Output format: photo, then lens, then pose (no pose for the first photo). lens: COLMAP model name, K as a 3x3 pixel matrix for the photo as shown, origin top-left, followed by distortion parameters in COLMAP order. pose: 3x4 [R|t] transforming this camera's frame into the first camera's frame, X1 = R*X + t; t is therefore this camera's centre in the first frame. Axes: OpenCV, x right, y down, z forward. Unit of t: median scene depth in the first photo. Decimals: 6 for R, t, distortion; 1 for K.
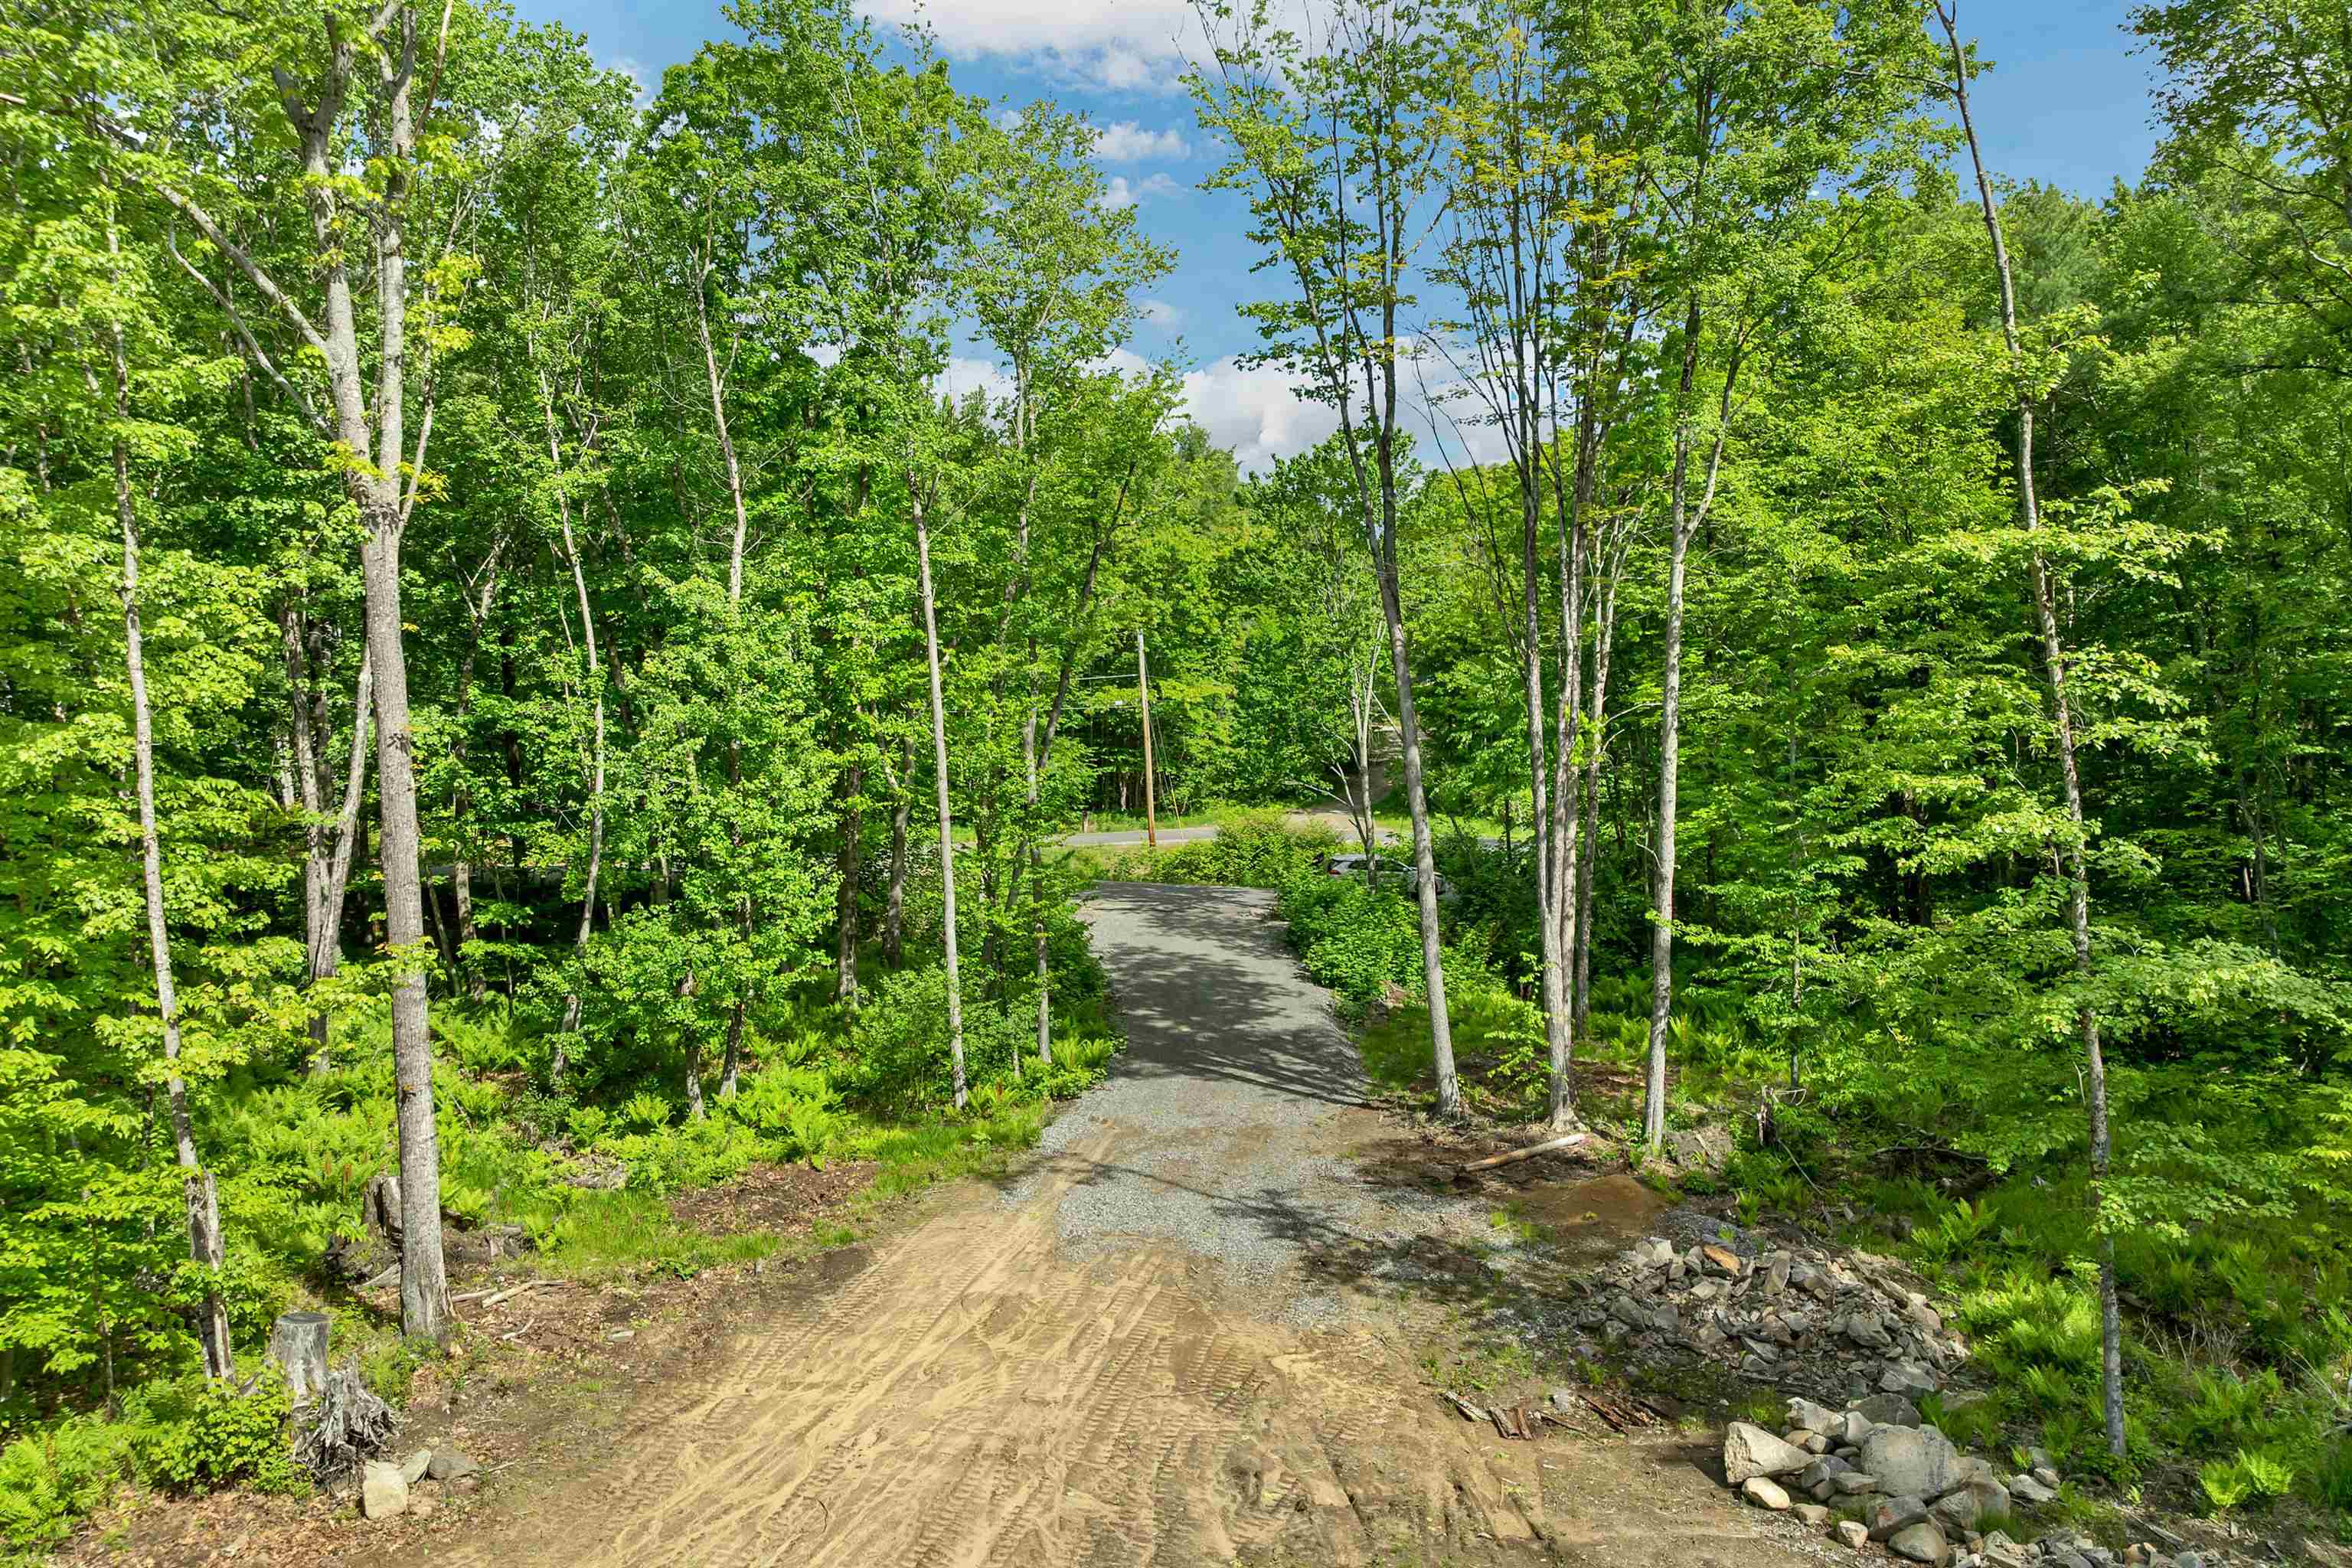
lens RADIAL K [[1722.8, 0, 1184.8], [0, 1722.8, 769.6], [0, 0, 1]] dist [-0.039767, 0.004070]
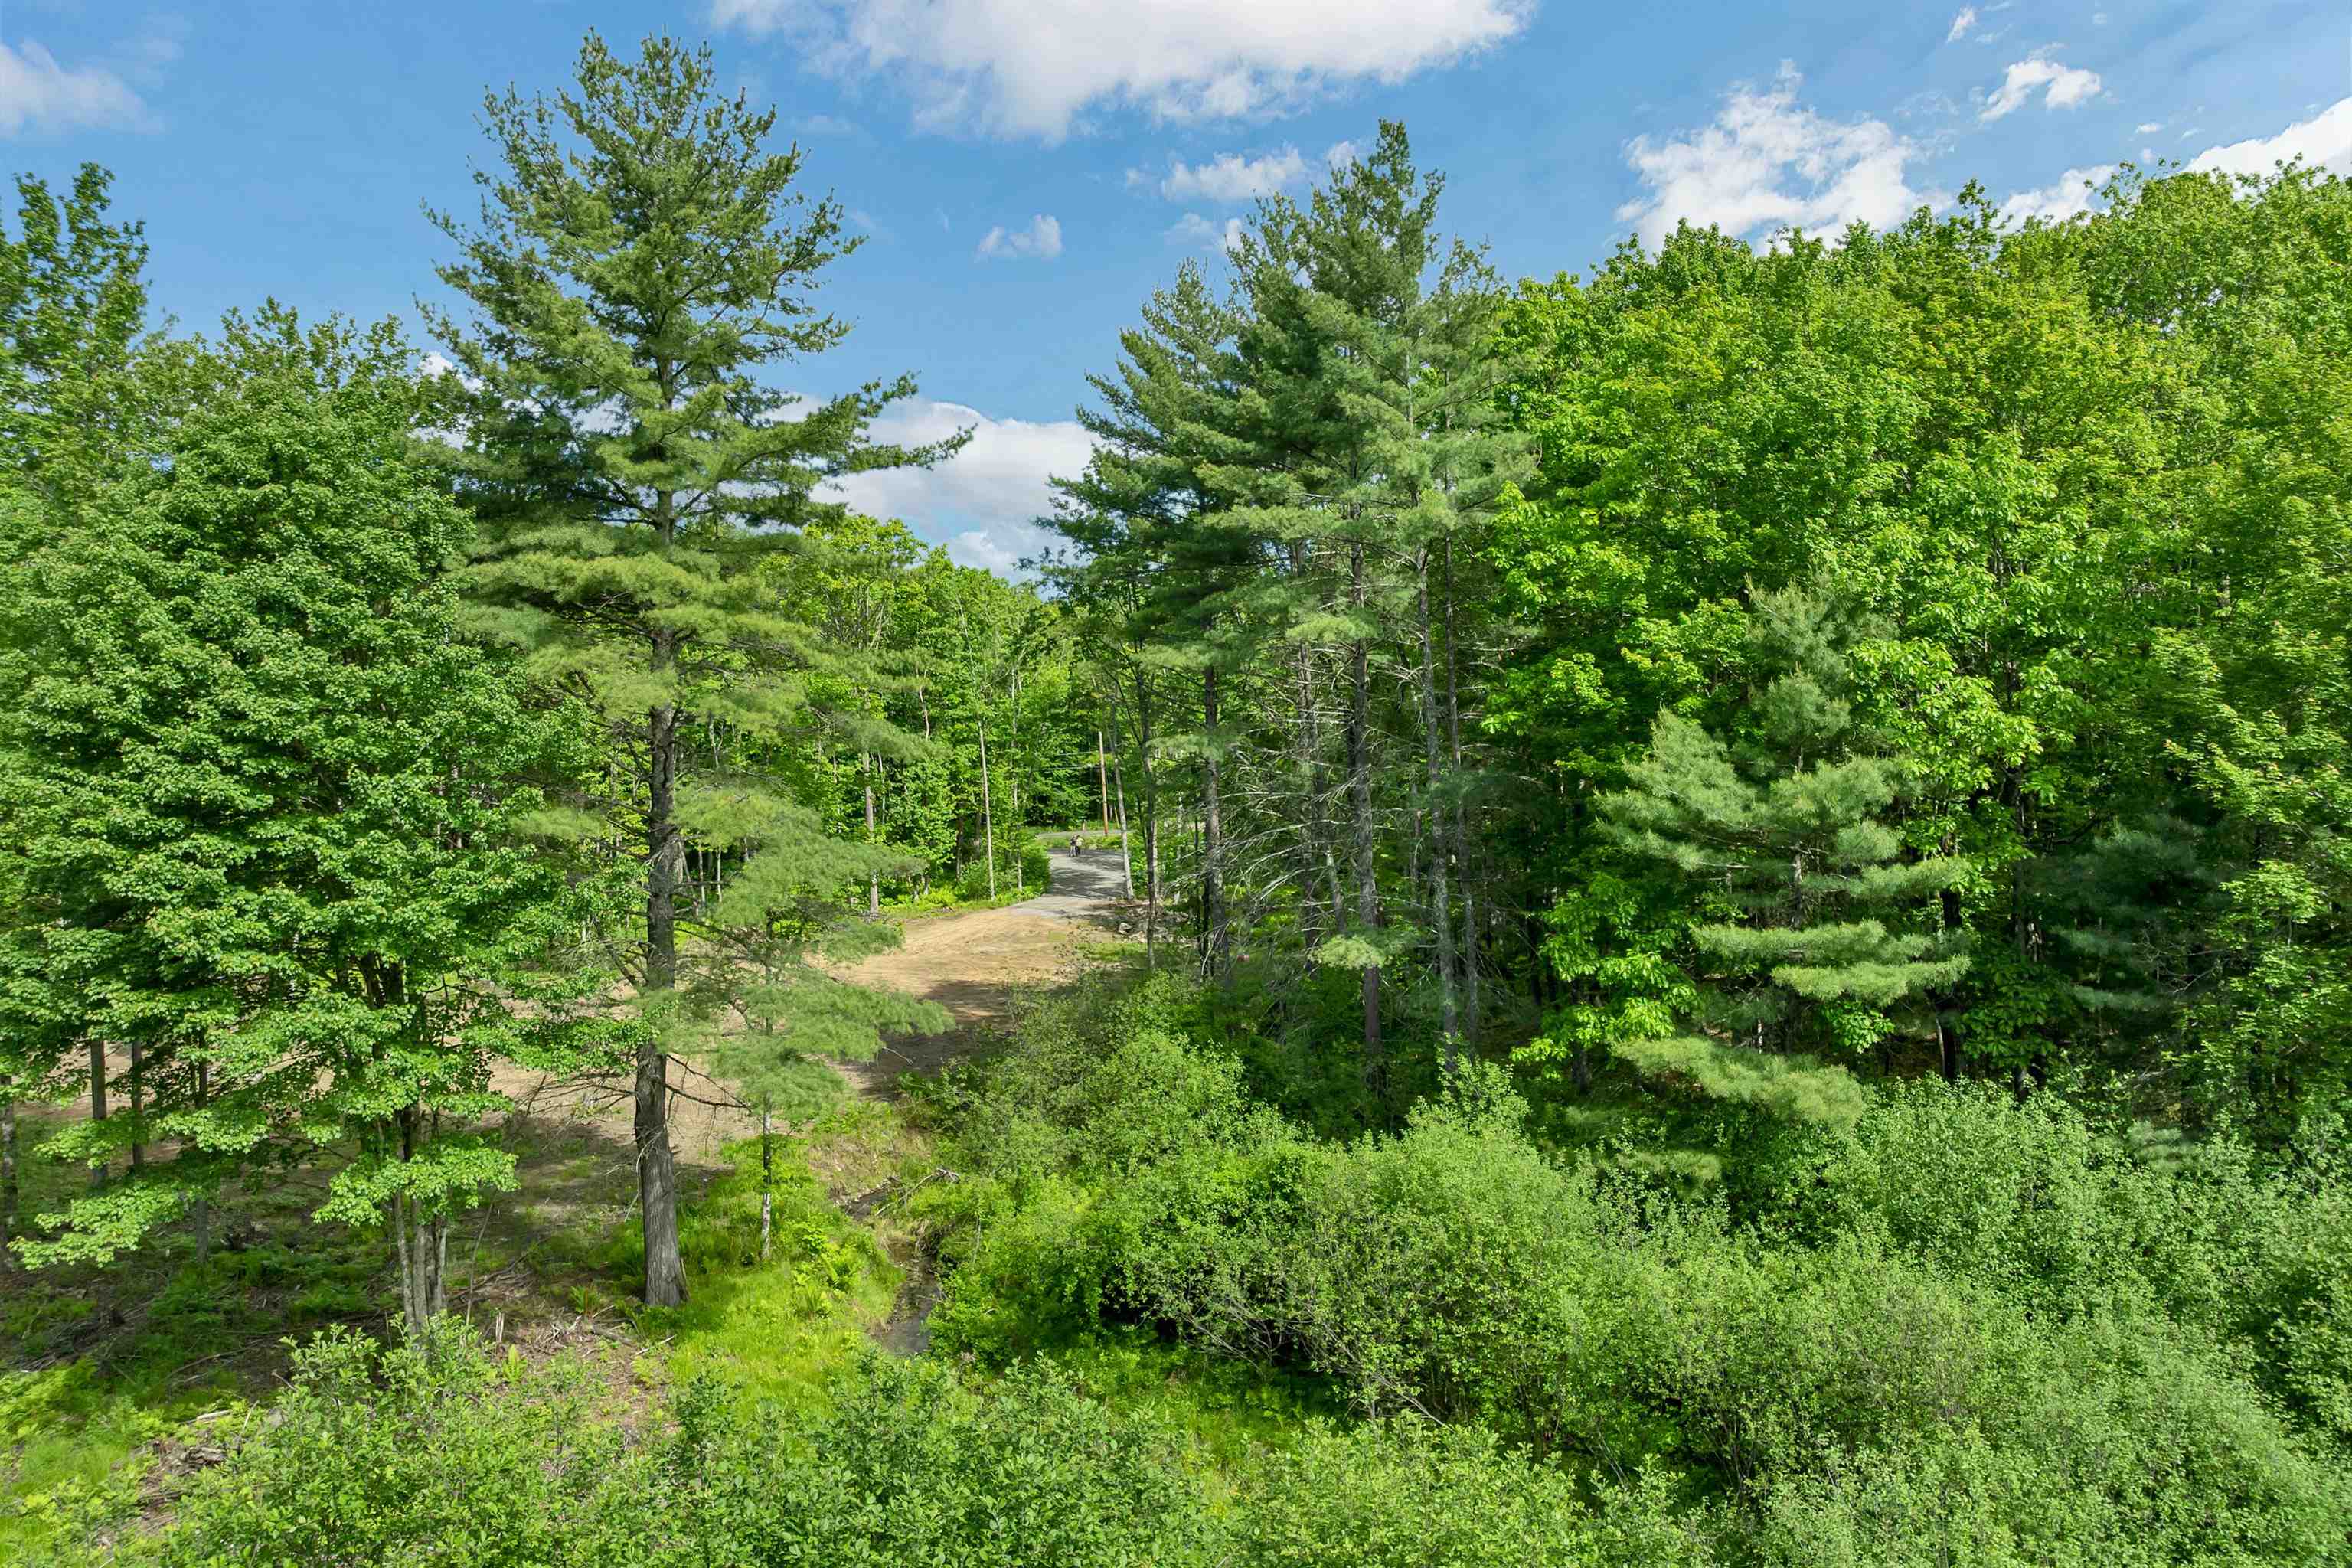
lens RADIAL K [[1722.8, 0, 1183.2], [0, 1722.8, 757.7], [0, 0, 1]] dist [-0.039767, 0.004070]
pose [[0.998164, -0.003385, -0.060471, 0.467000], [0.002290, 0.999832, -0.018173, -0.024132], [0.060522, 0.018001, 0.998005, -2.449593]]
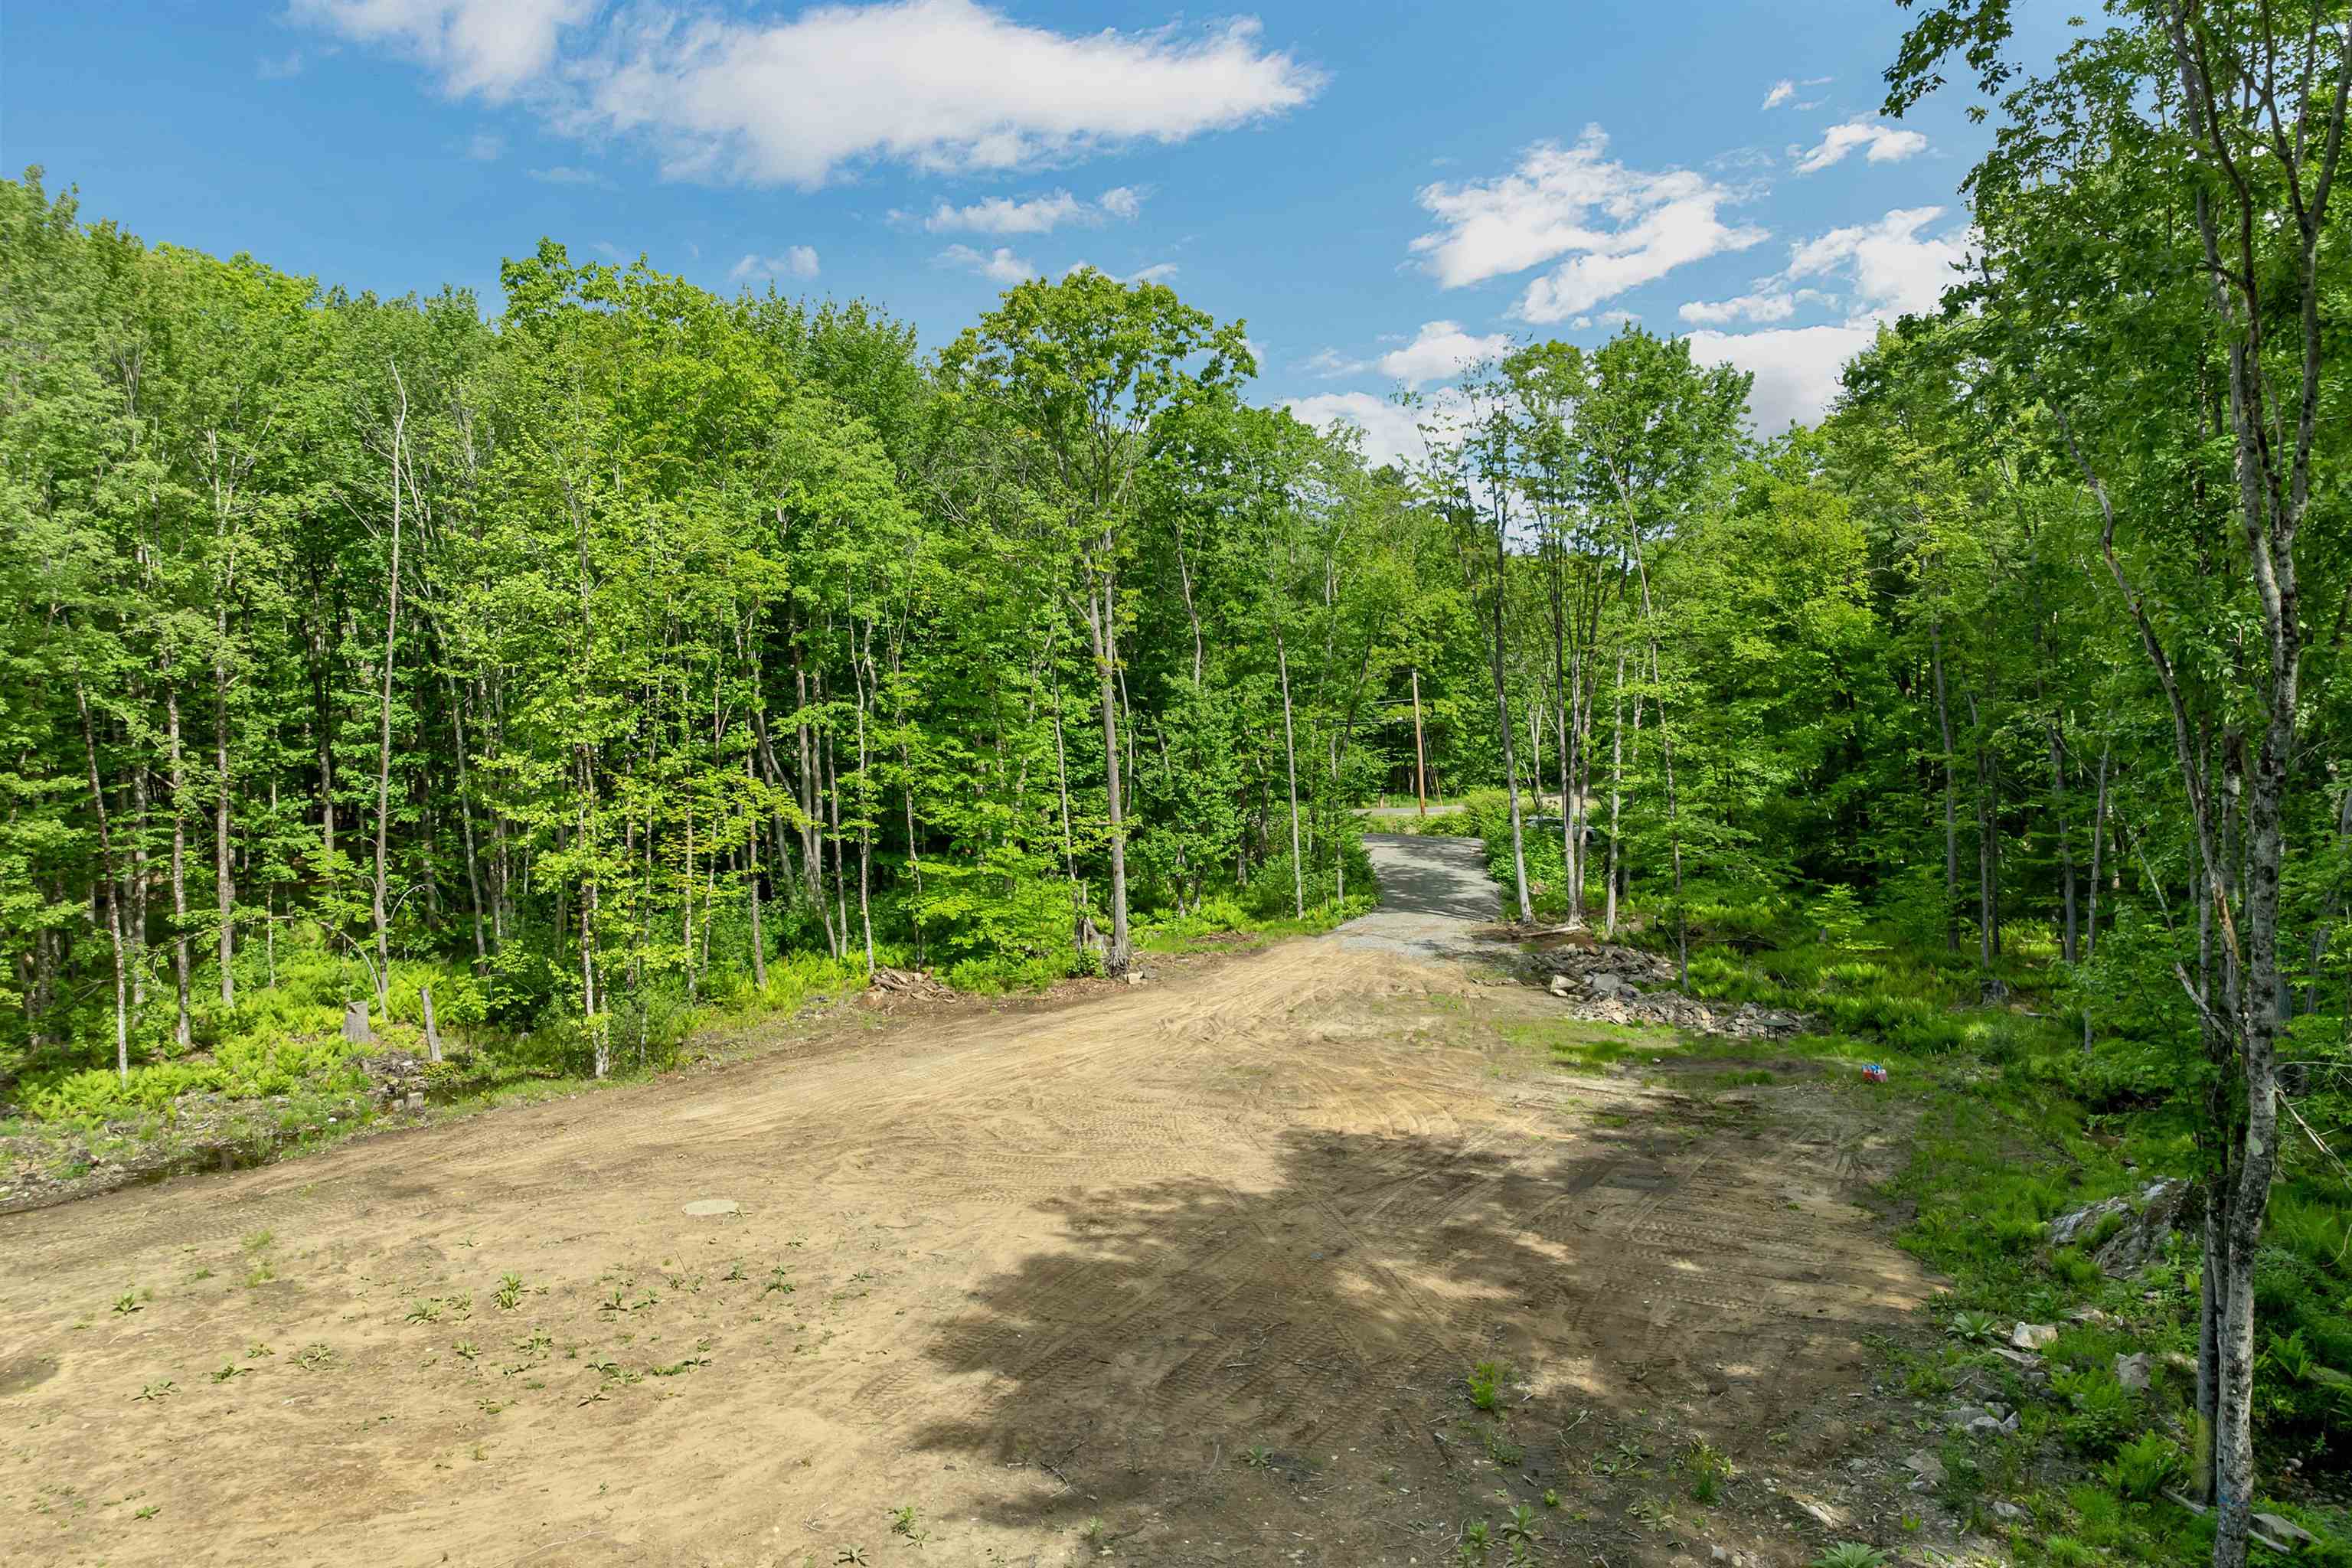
lens RADIAL K [[1722.8, 0, 1174.9], [0, 1722.8, 728.6], [0, 0, 1]] dist [-0.039767, 0.004070]
pose [[0.981540, -0.002730, -0.191235, 0.133790], [-0.001246, 0.999786, -0.020670, 0.002162], [0.191251, 0.020526, 0.981327, -1.194095]]
